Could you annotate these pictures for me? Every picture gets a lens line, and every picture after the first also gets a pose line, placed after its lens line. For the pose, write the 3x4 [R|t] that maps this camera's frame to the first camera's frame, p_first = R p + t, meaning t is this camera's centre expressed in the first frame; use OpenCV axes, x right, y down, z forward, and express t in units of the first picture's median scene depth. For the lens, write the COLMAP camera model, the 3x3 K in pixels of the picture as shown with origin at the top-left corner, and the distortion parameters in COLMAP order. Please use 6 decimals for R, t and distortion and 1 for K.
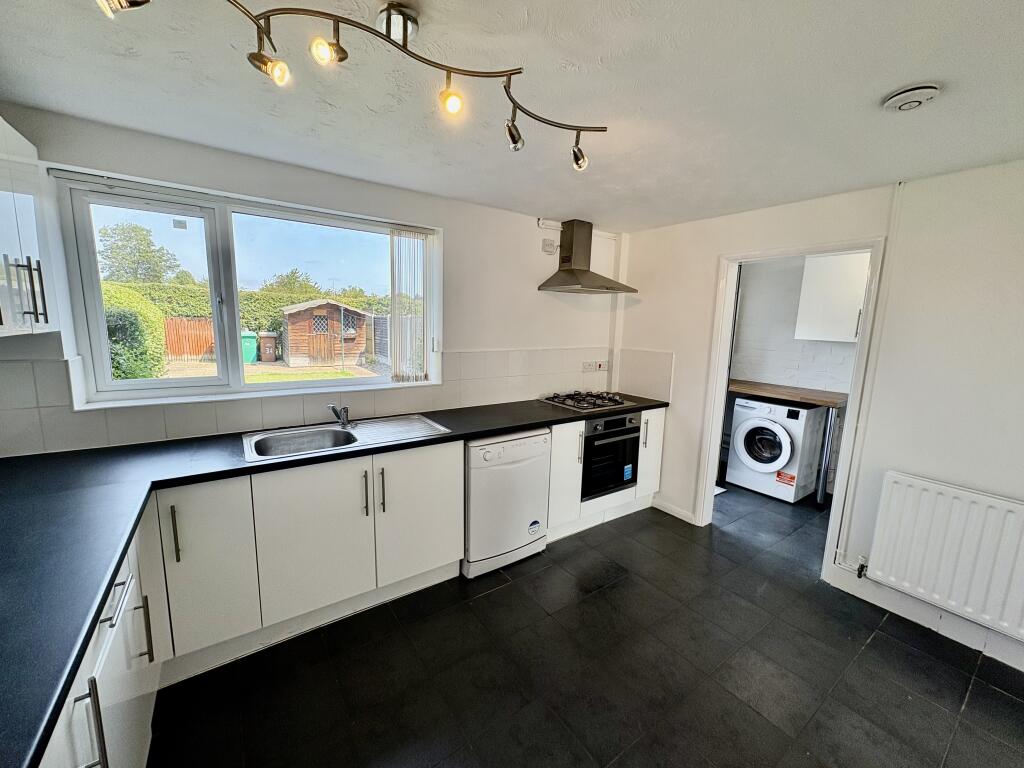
lens RADIAL K [[411.4, 0, 509.7], [0, 411.4, 384.2], [0, 0, 1]] dist [-0.001059, 0.001221]
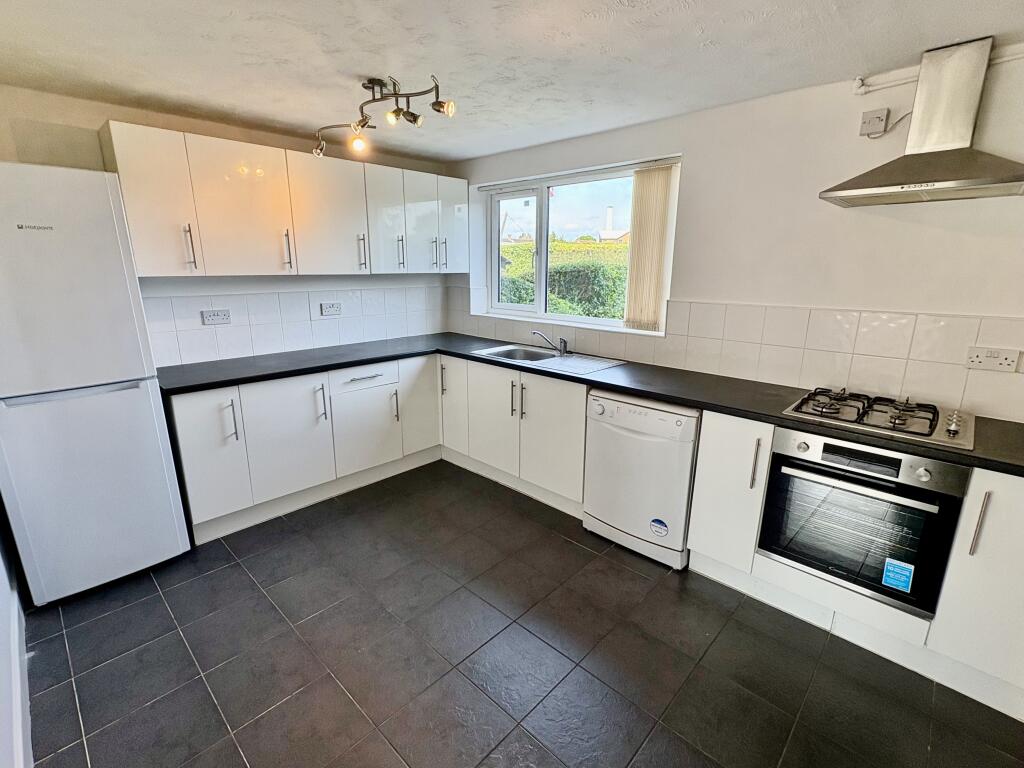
lens RADIAL K [[472.8, 0, 511.1], [0, 472.8, 383.6], [0, 0, 1]] dist [0.000490, 0.000278]
pose [[0.190007, 0.217354, -0.957421, 0.861002], [-0.148054, 0.970377, 0.190913, -0.053150], [0.970555, 0.105475, 0.216559, 0.530398]]
